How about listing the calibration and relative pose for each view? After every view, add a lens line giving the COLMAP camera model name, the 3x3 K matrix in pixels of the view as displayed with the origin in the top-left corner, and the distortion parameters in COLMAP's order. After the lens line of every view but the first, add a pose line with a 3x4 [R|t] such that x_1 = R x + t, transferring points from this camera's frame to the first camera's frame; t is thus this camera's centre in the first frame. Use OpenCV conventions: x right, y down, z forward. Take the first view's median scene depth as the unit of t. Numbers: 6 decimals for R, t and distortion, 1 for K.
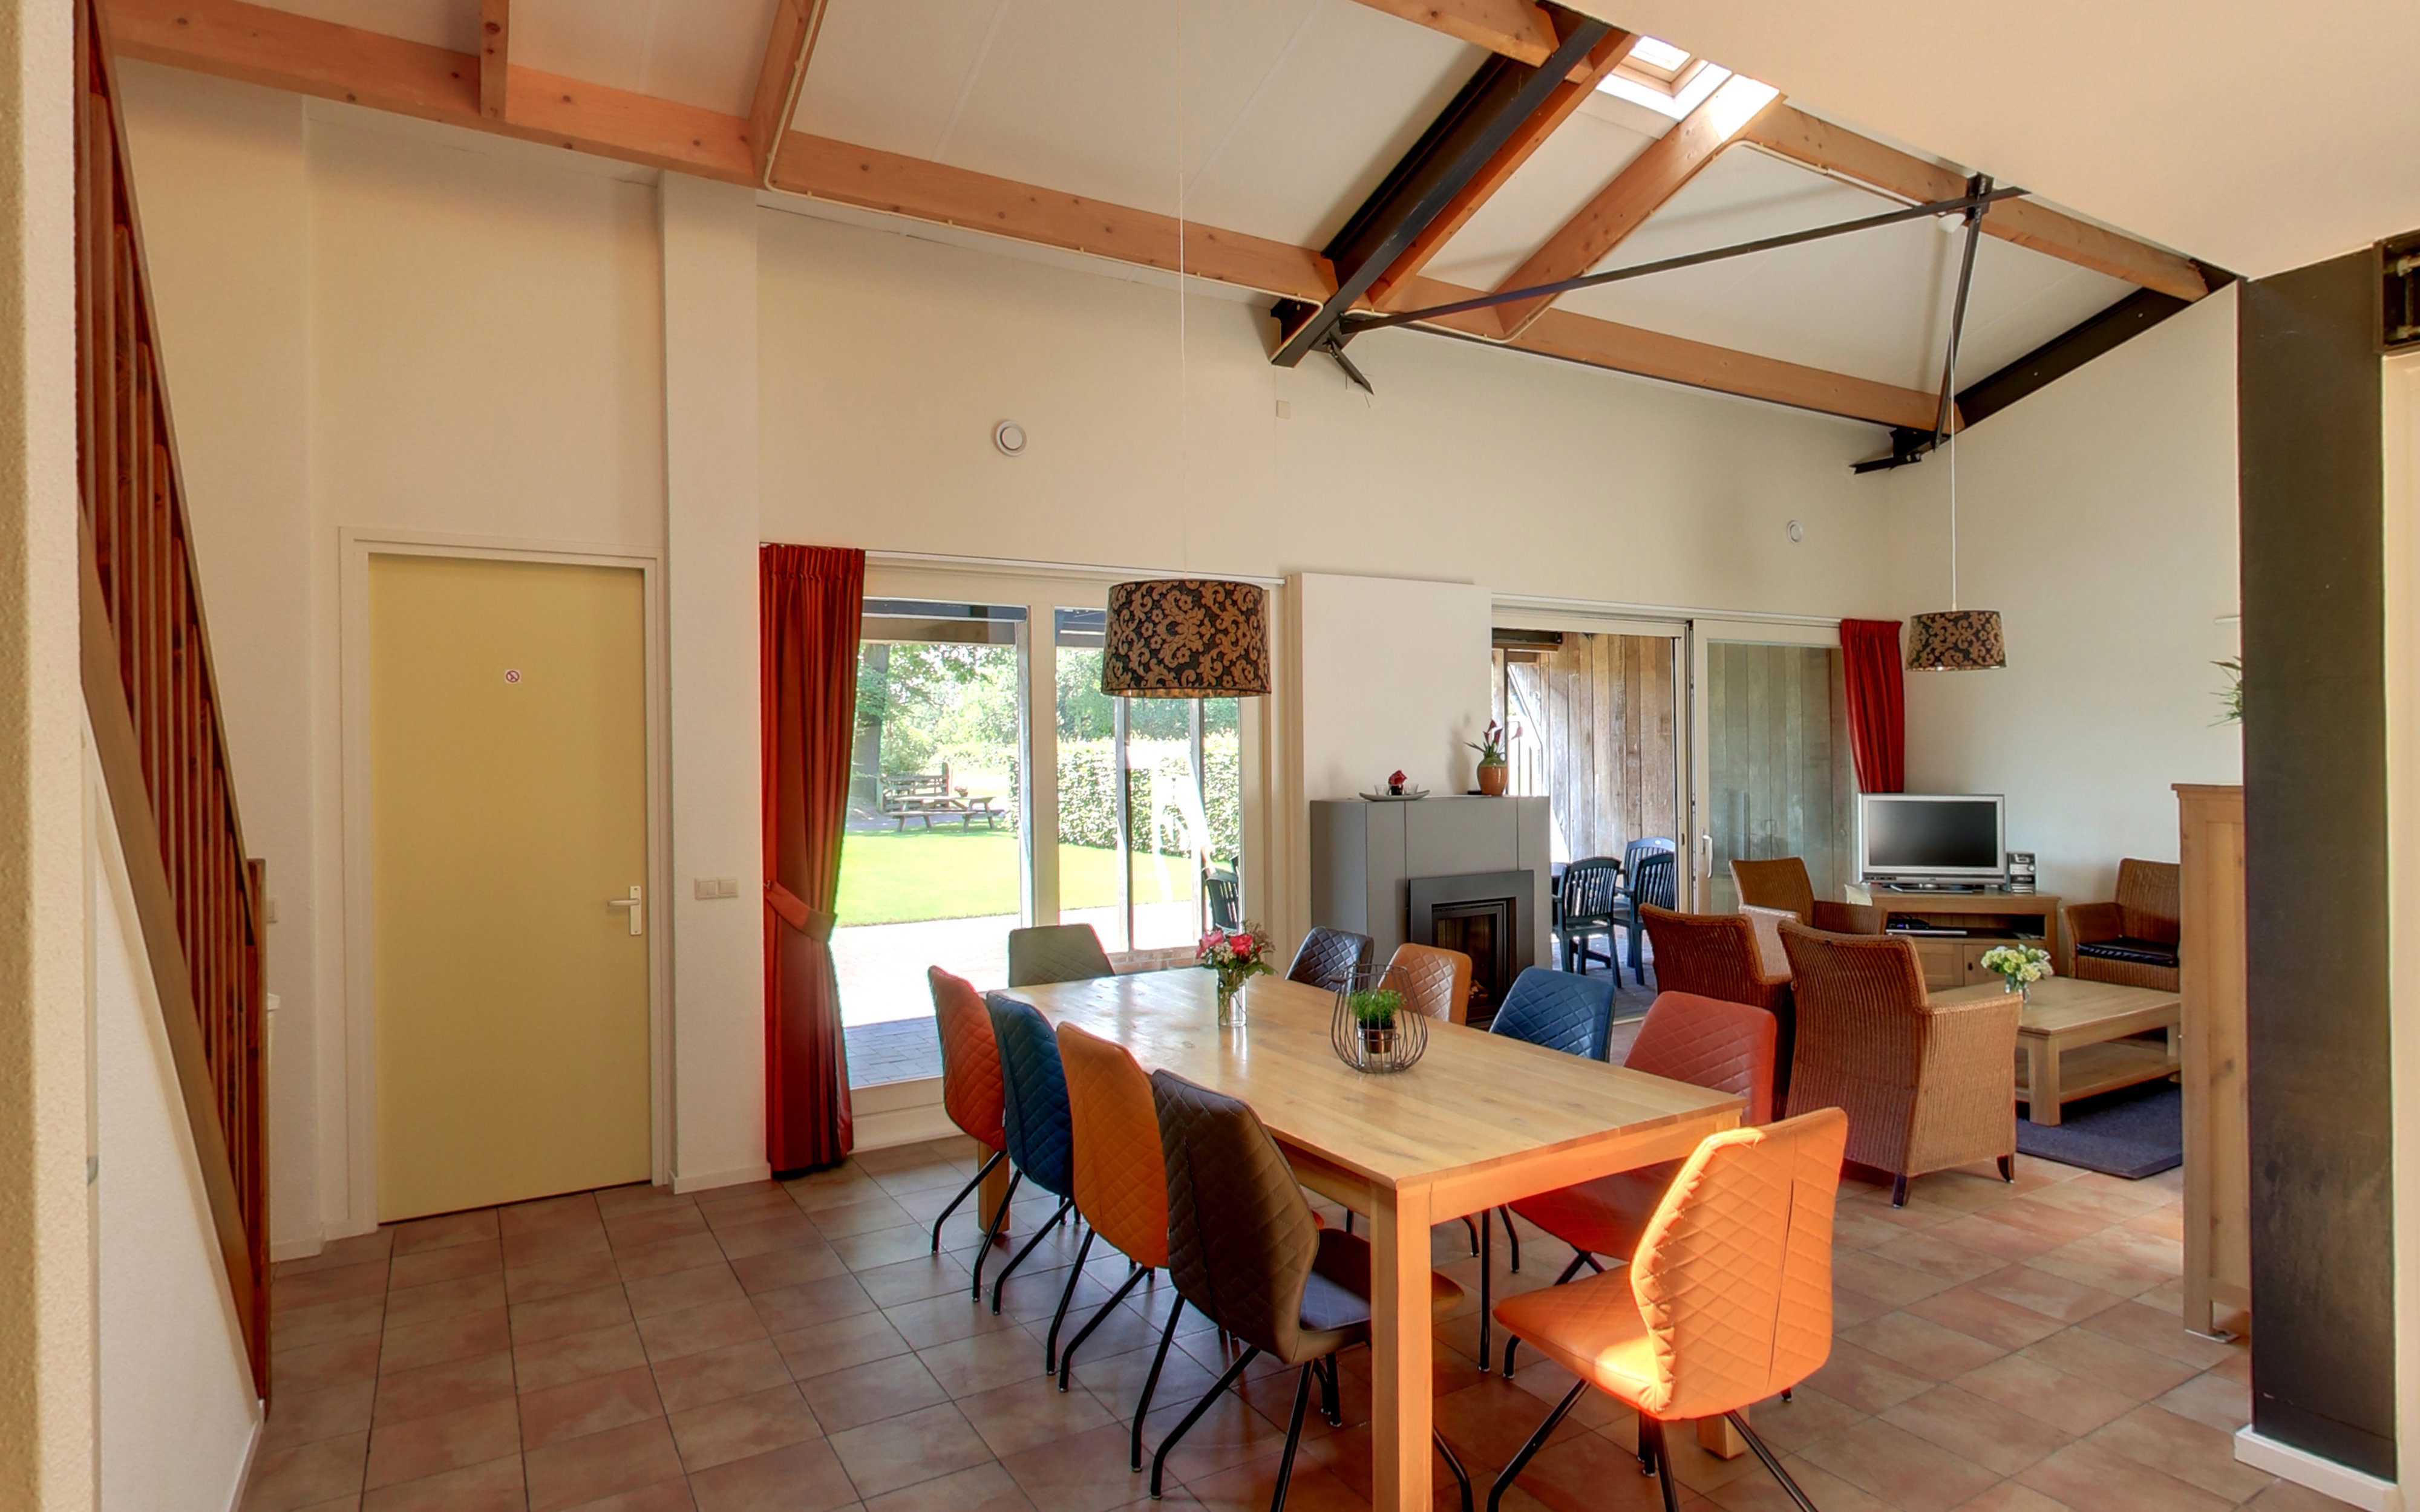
lens RADIAL K [[1286.7, 0, 1211.9], [0, 1286.7, 758.7], [0, 0, 1]] dist [0.002755, 0.000060]
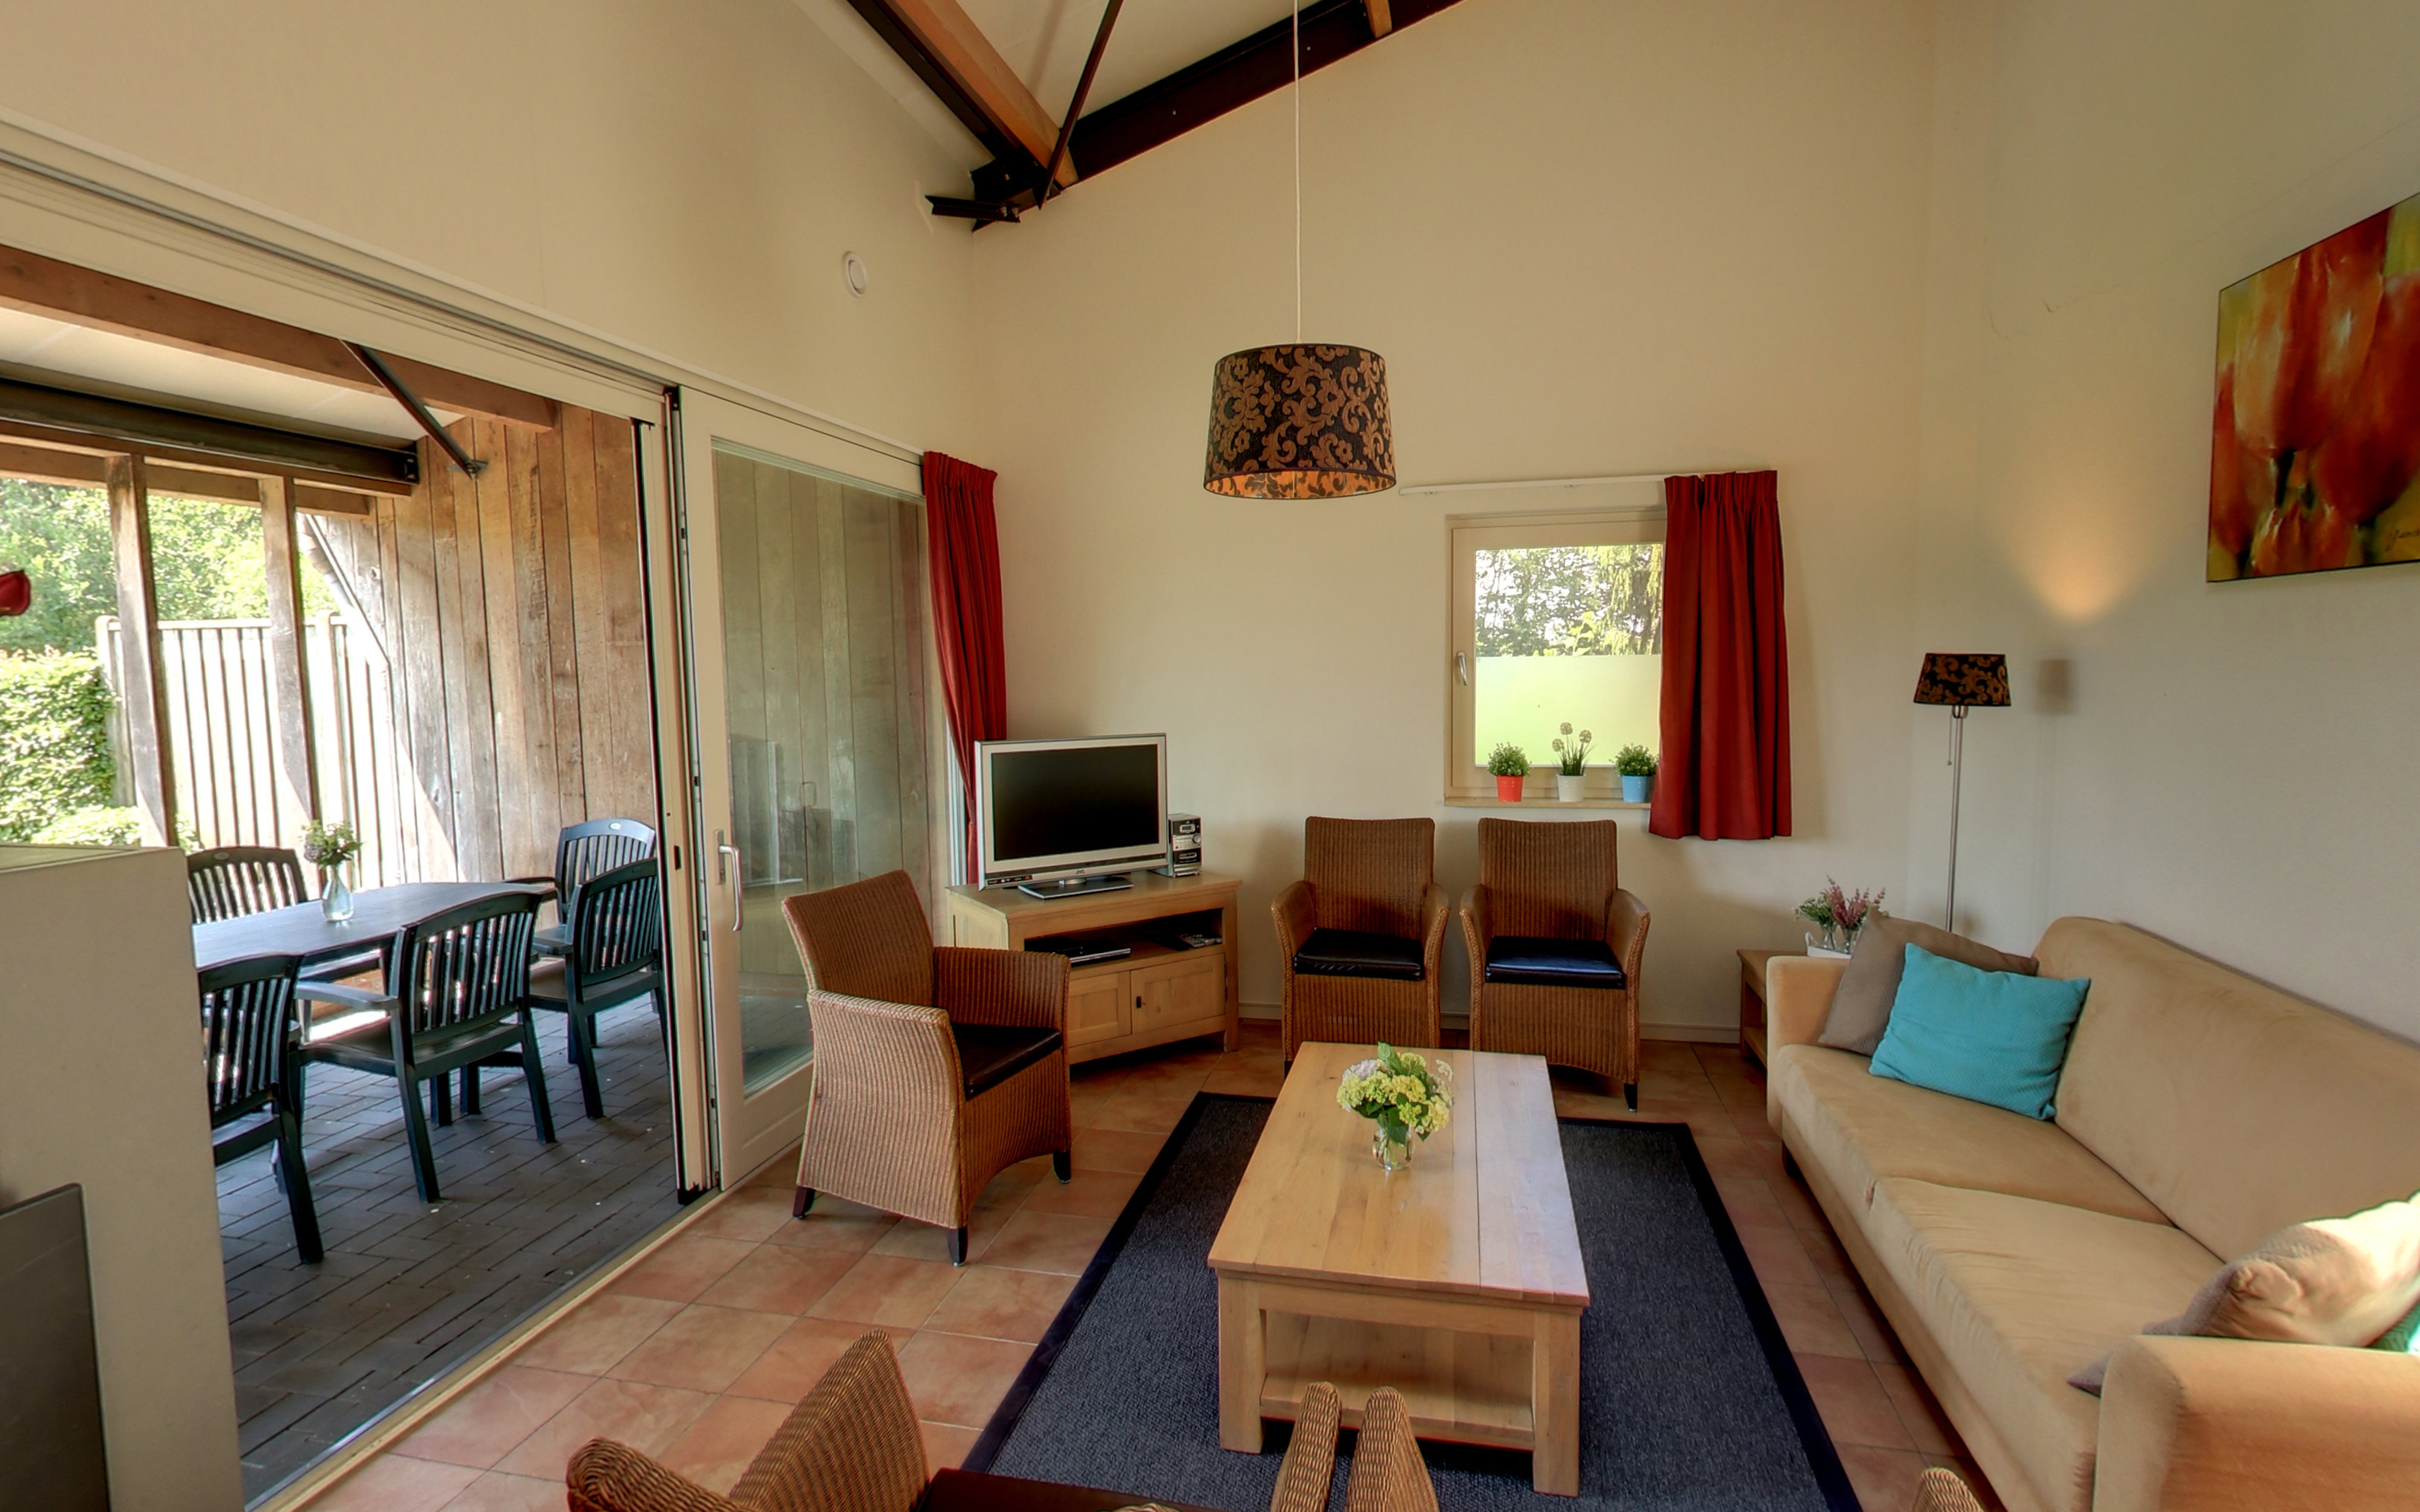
lens RADIAL K [[1166.0, 0, 1211.6], [0, 1166.0, 749.6], [0, 0, 1]] dist [0.005191, 0.000143]
pose [[0.687445, -0.055870, 0.724084, 0.175094], [0.011291, 0.997738, 0.066265, -0.003432], [-0.726149, -0.037378, 0.686521, 0.513587]]
